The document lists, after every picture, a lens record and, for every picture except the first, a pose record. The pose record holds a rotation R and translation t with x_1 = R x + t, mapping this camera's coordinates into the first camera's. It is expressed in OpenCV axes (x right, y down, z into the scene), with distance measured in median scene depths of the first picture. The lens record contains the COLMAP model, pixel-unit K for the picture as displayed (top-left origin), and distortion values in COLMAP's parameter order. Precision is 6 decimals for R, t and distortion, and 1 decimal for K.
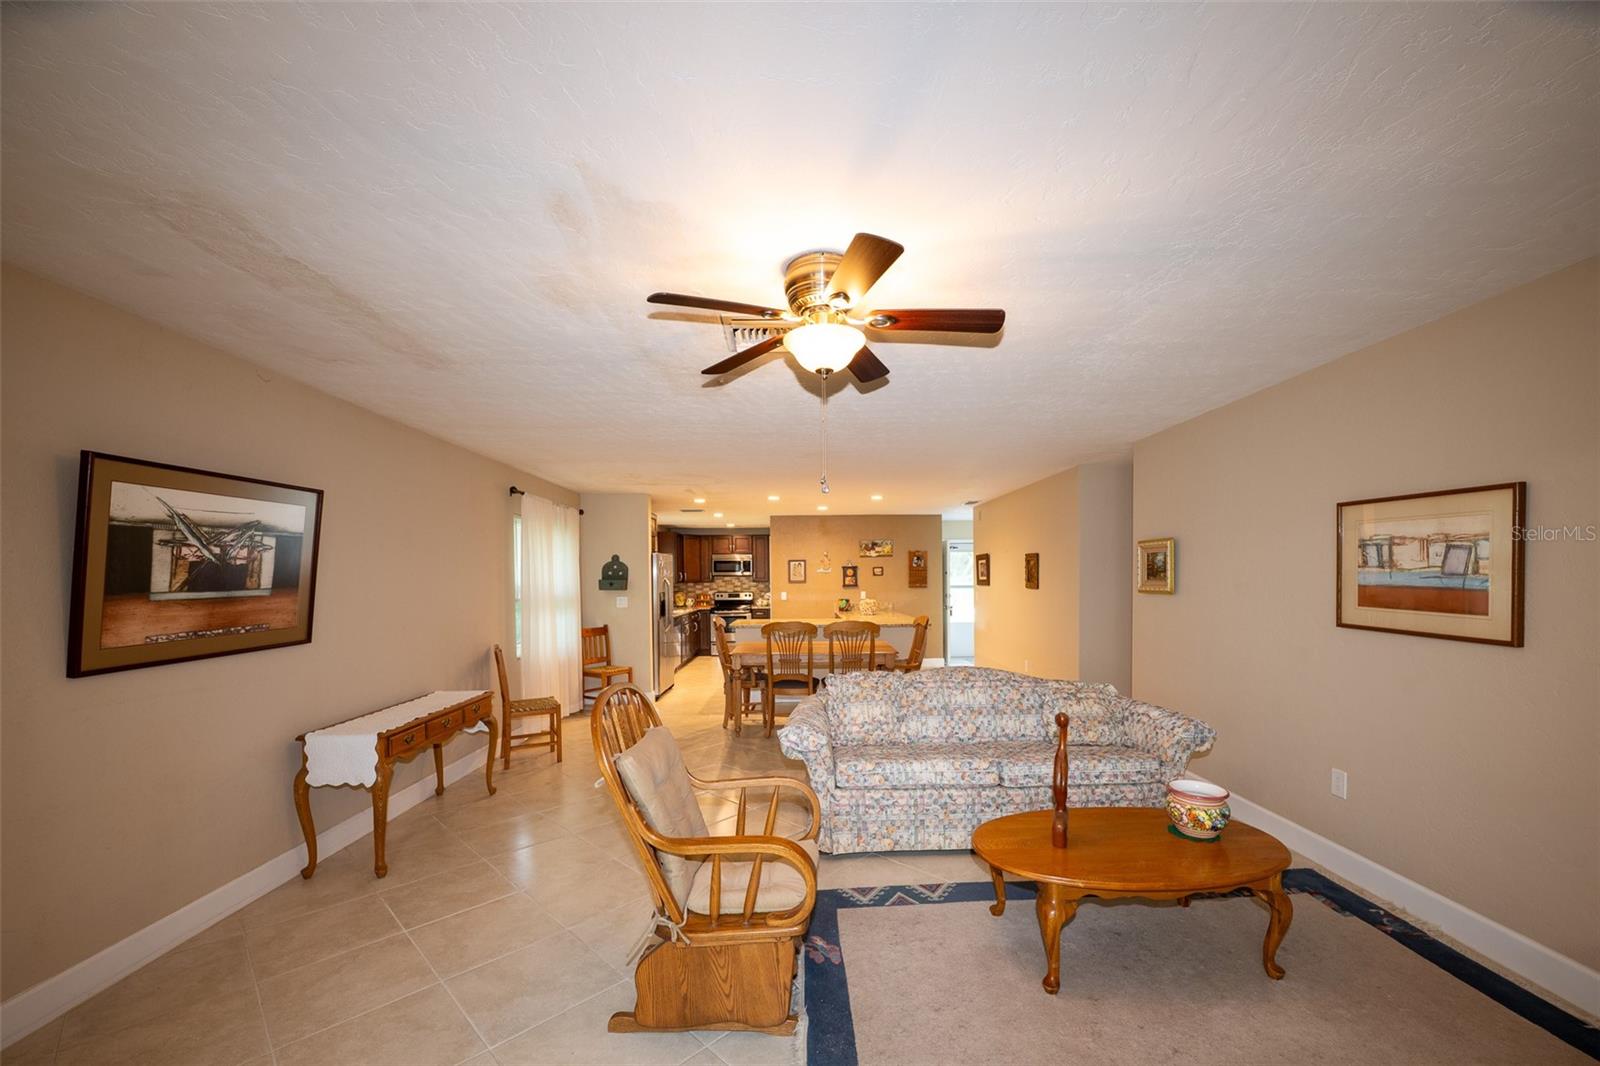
lens RADIAL K [[640.4, 0, 807.4], [0, 640.4, 580.8], [0, 0, 1]] dist [-0.000633, -0.000616]
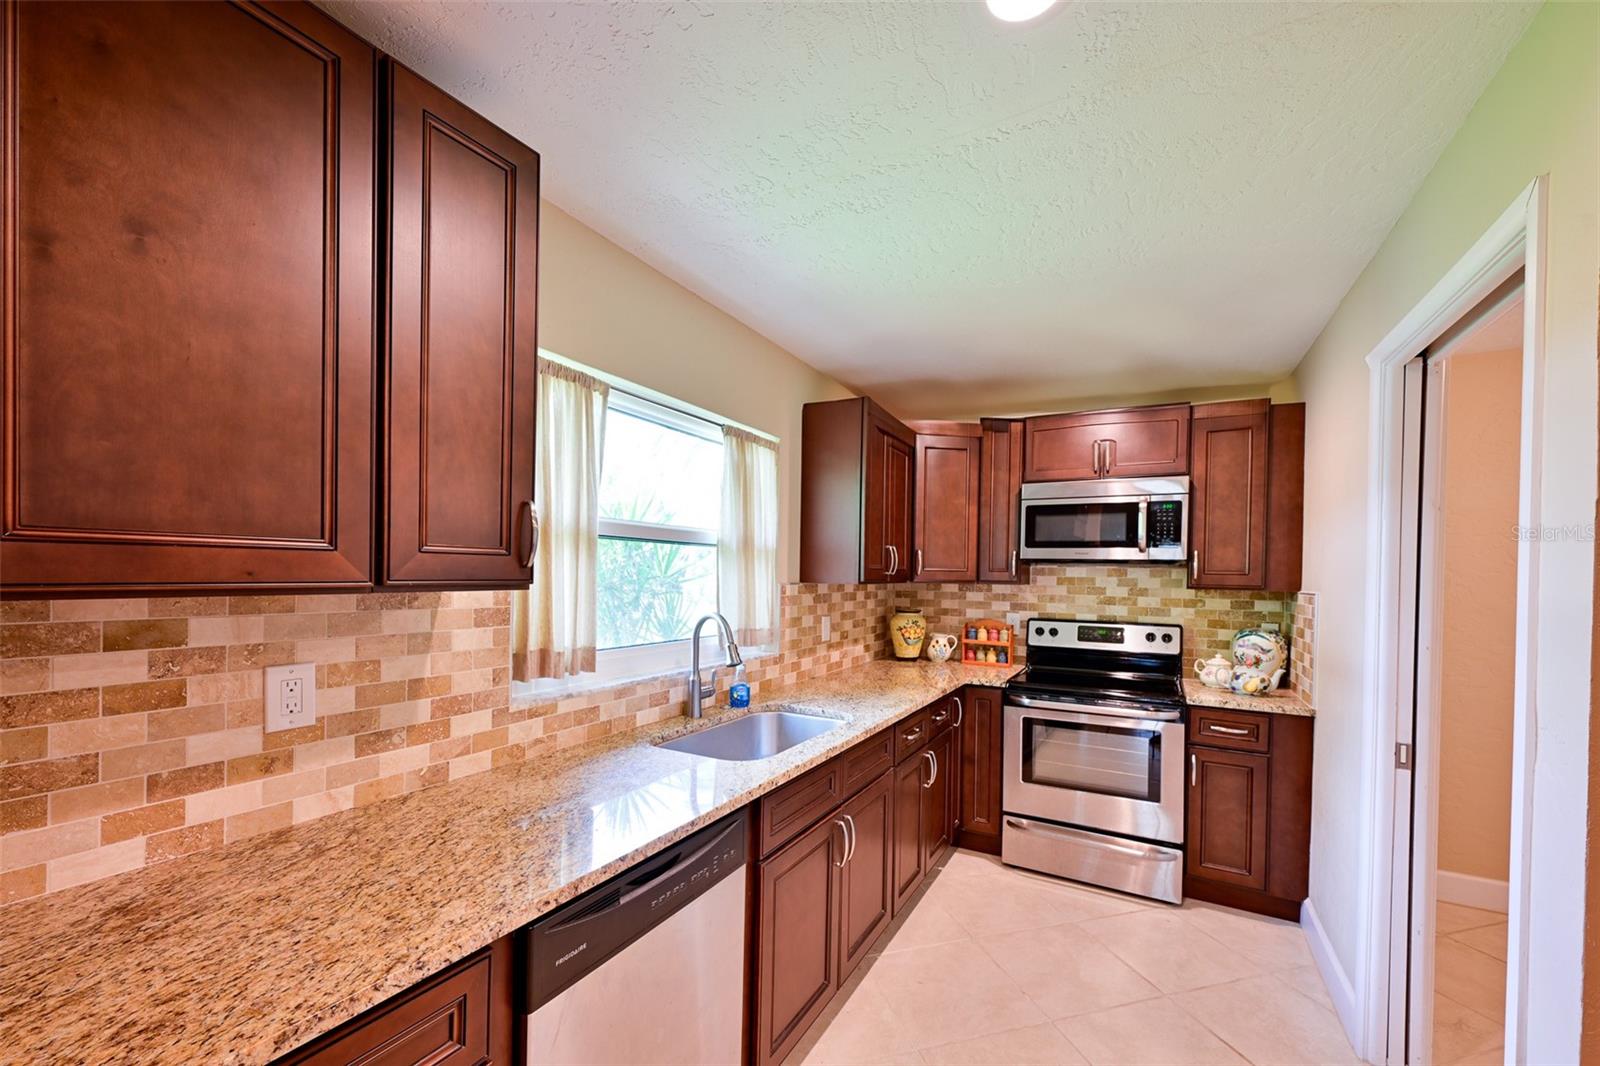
lens RADIAL K [[640.4, 0, 812.5], [0, 640.4, 579.8], [0, 0, 1]] dist [-0.000633, -0.000616]
pose [[0.874008, 0.028641, -0.485067, -0.110397], [-0.025458, 0.999589, 0.013151, -0.000963], [0.485245, 0.000854, 0.874378, 0.856219]]
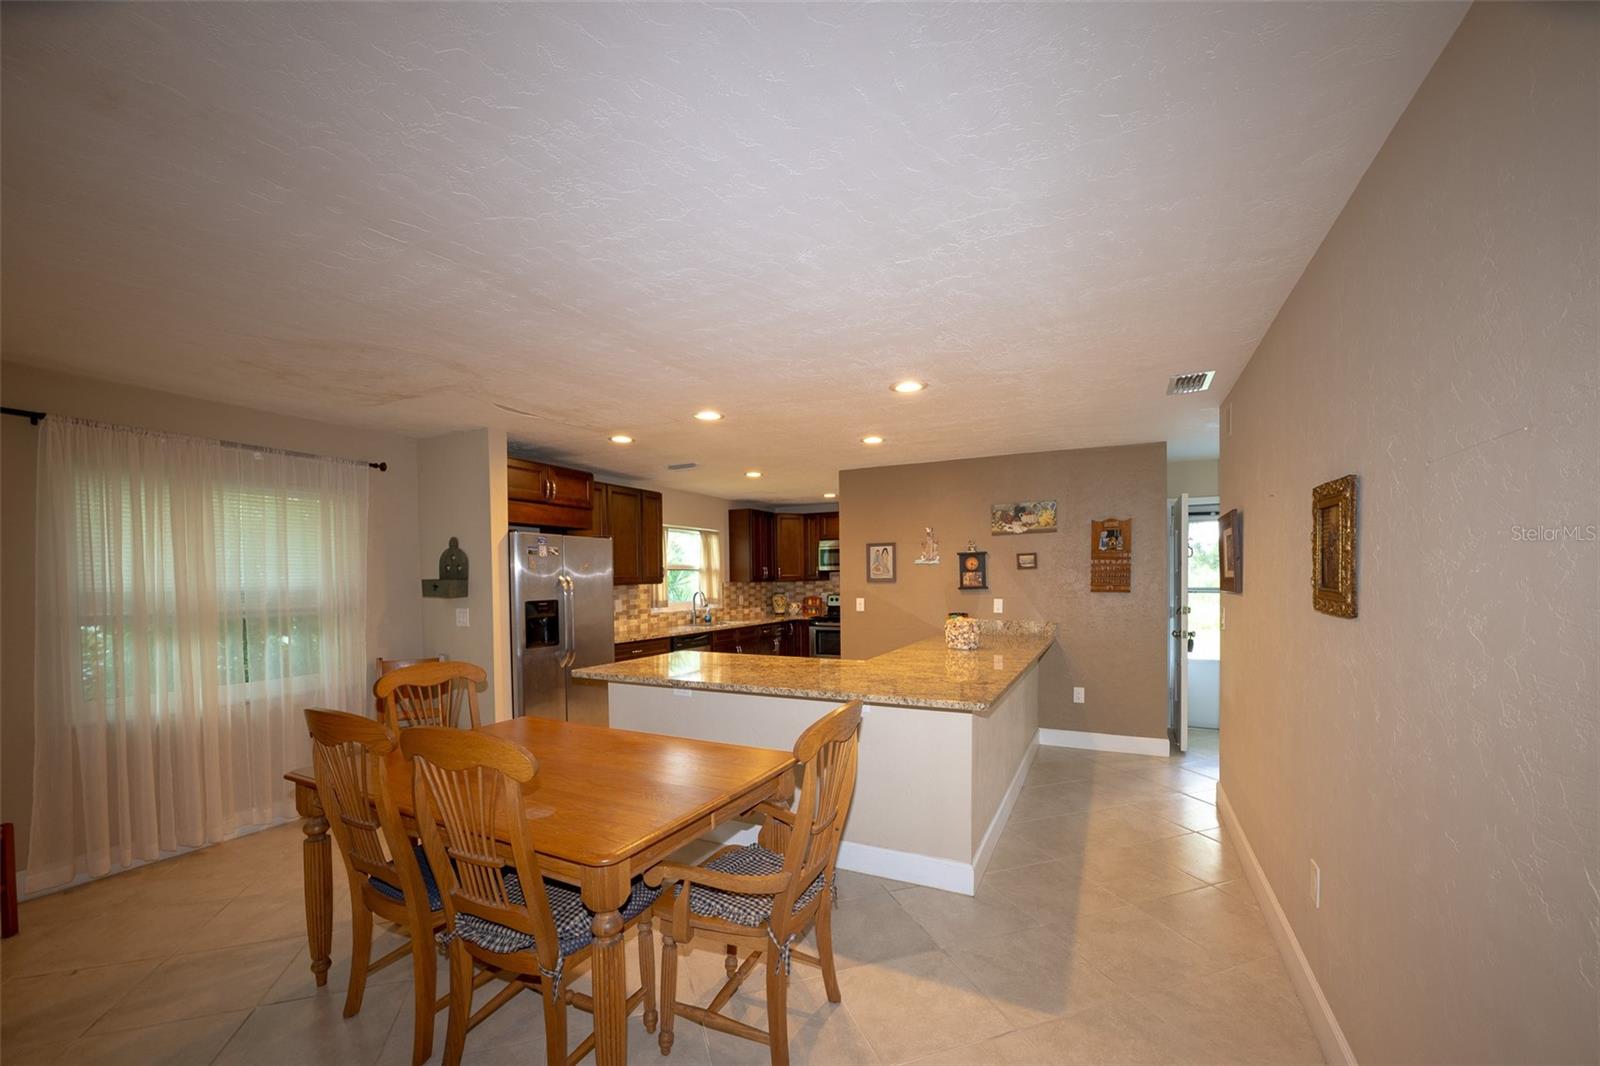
lens RADIAL K [[640.4, 0, 801.9], [0, 640.4, 575.1], [0, 0, 1]] dist [-0.000633, -0.000616]
pose [[0.888146, -0.003273, -0.459550, 0.187023], [0.002888, 0.999995, -0.001542, -0.002835], [0.459553, 0.000042, 0.888150, 0.445551]]
